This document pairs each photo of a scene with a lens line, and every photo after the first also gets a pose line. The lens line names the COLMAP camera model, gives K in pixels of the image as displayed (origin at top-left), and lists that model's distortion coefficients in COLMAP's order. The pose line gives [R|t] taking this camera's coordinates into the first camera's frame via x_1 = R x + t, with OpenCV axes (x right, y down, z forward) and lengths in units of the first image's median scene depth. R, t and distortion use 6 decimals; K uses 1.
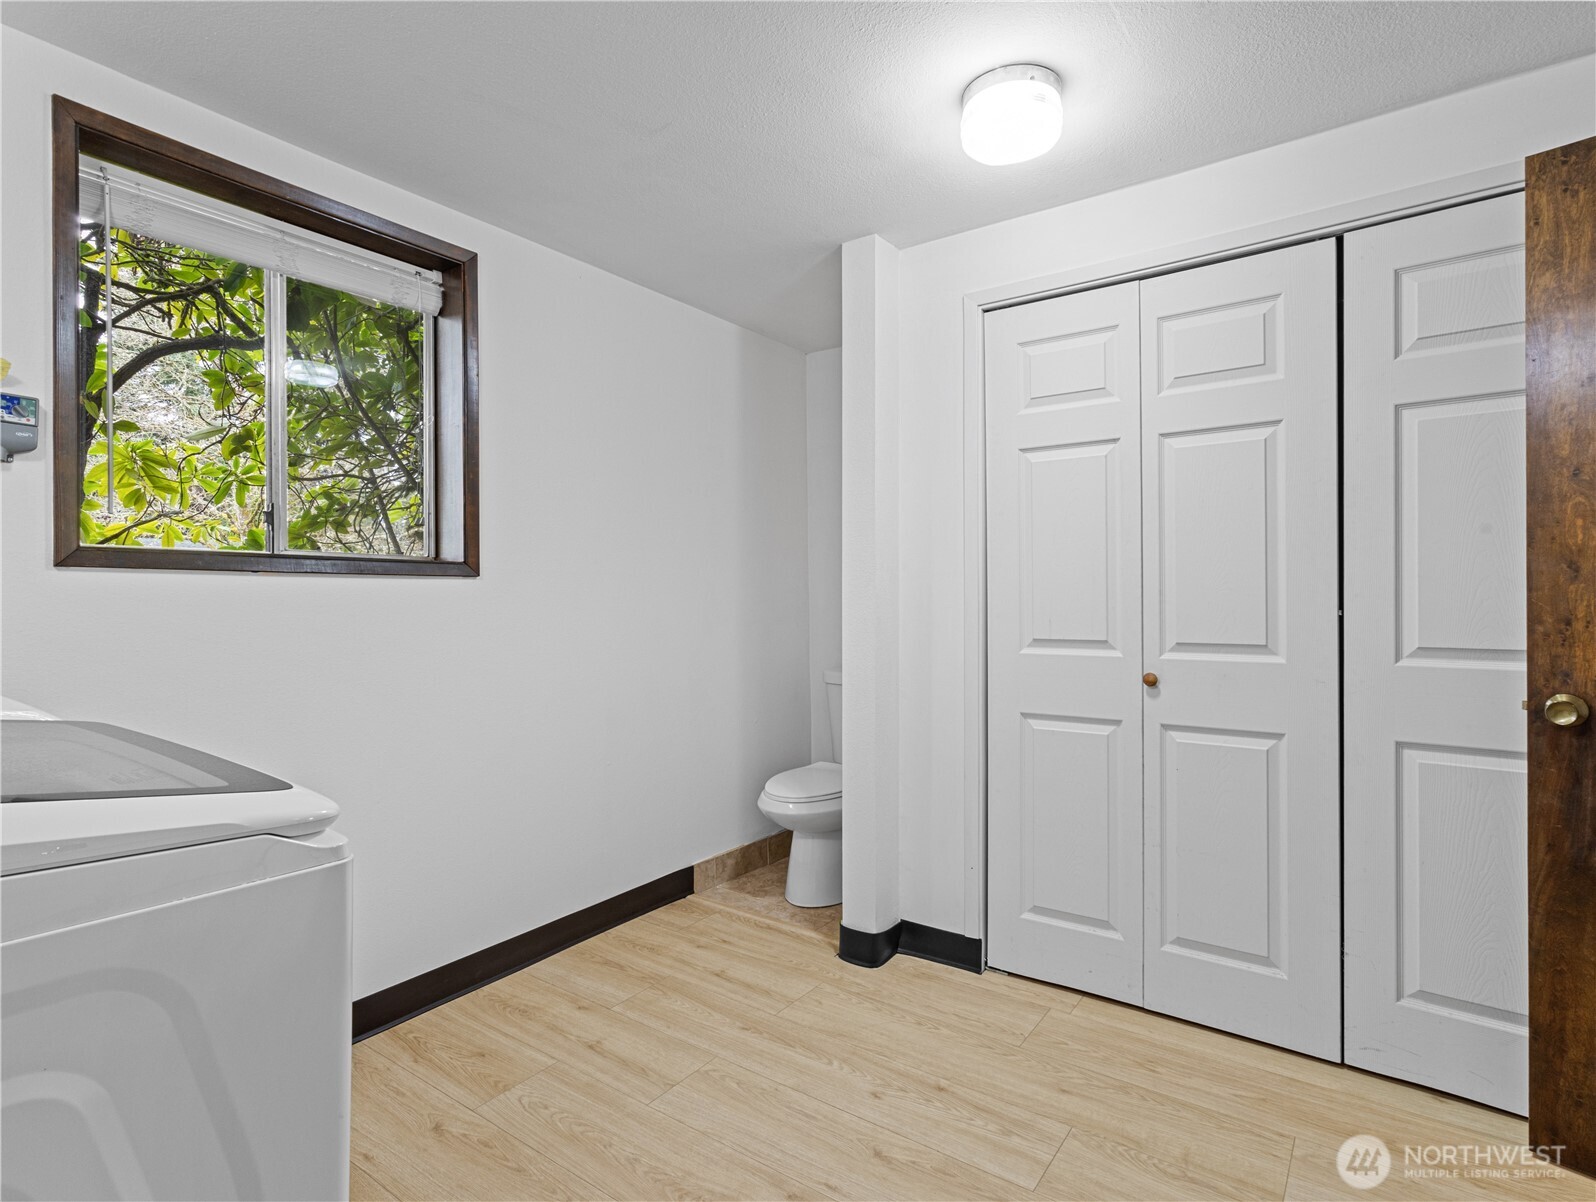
lens RADIAL K [[832.8, 0, 798.4], [0, 832.8, 597.9], [0, 0, 1]] dist [-0.001521, 0.004956]
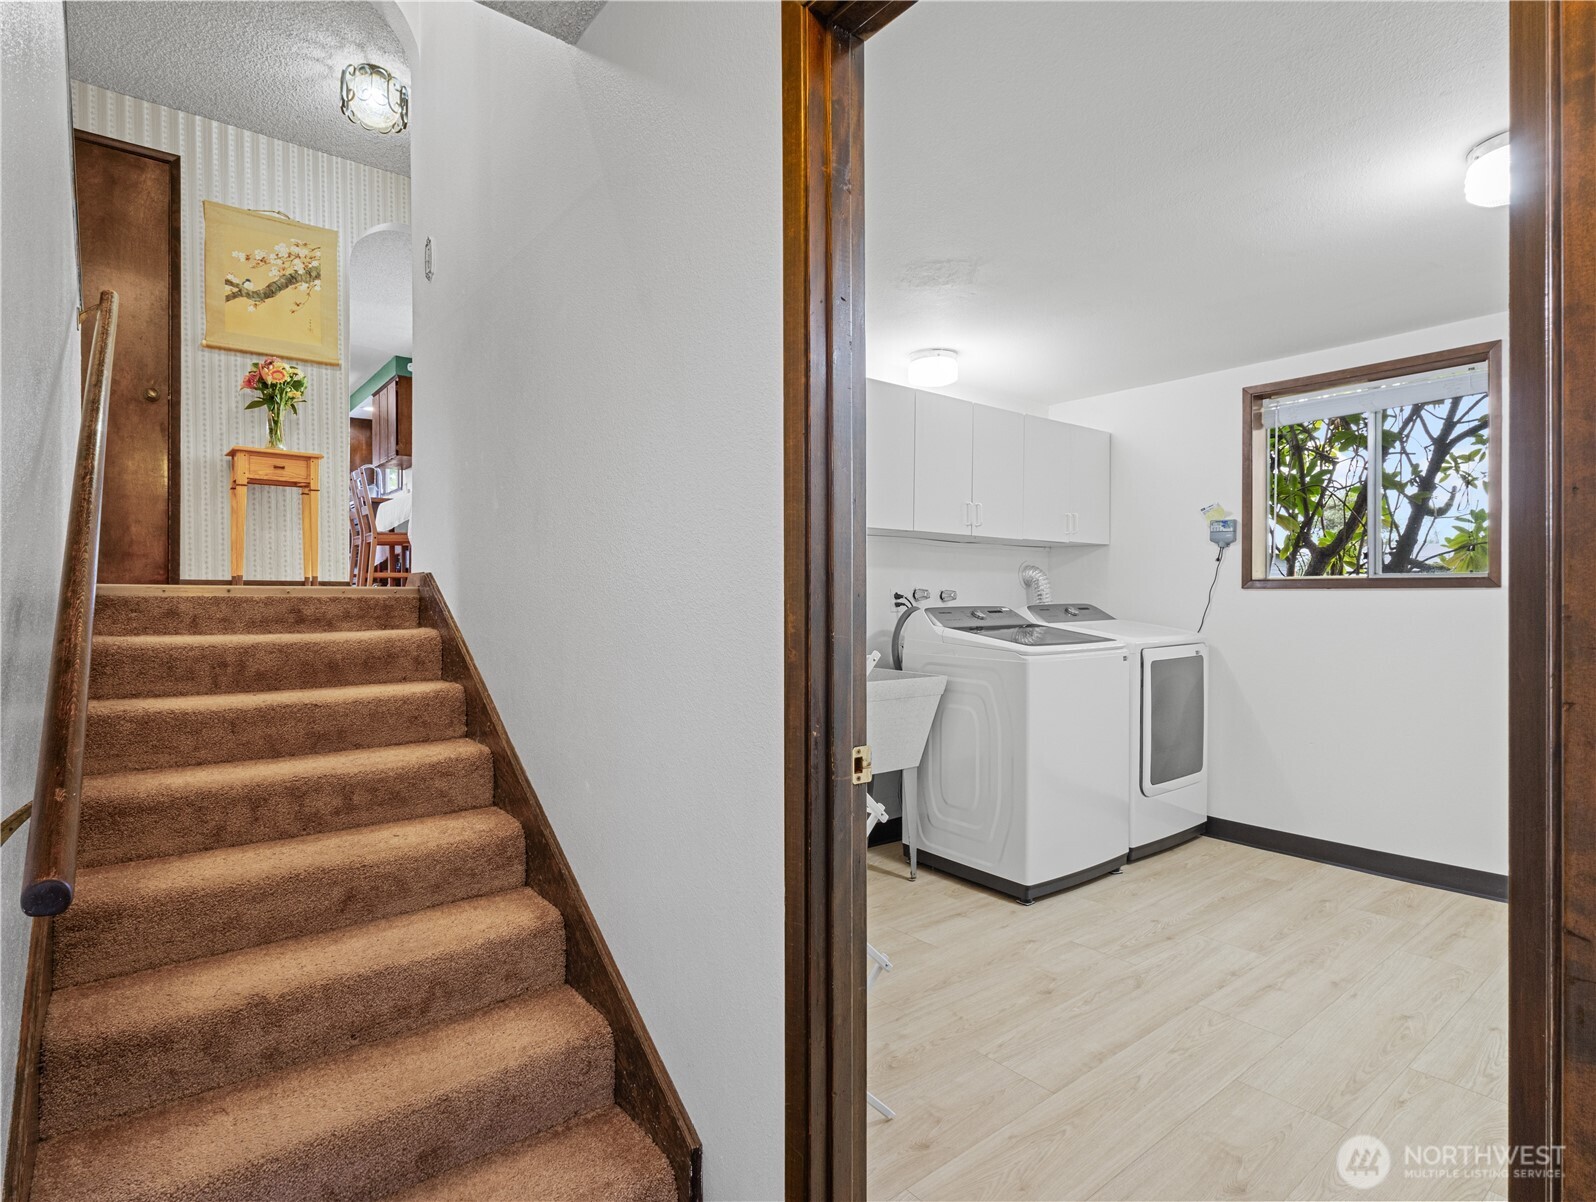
lens RADIAL K [[832.8, 0, 798.4], [0, 832.8, 597.9], [0, 0, 1]] dist [-0.001521, 0.004956]
pose [[-0.267452, 0.001524, -0.963570, 1.617988], [-0.000725, 0.999998, 0.001783, -0.013329], [0.963571, 0.001176, -0.267451, 0.398863]]
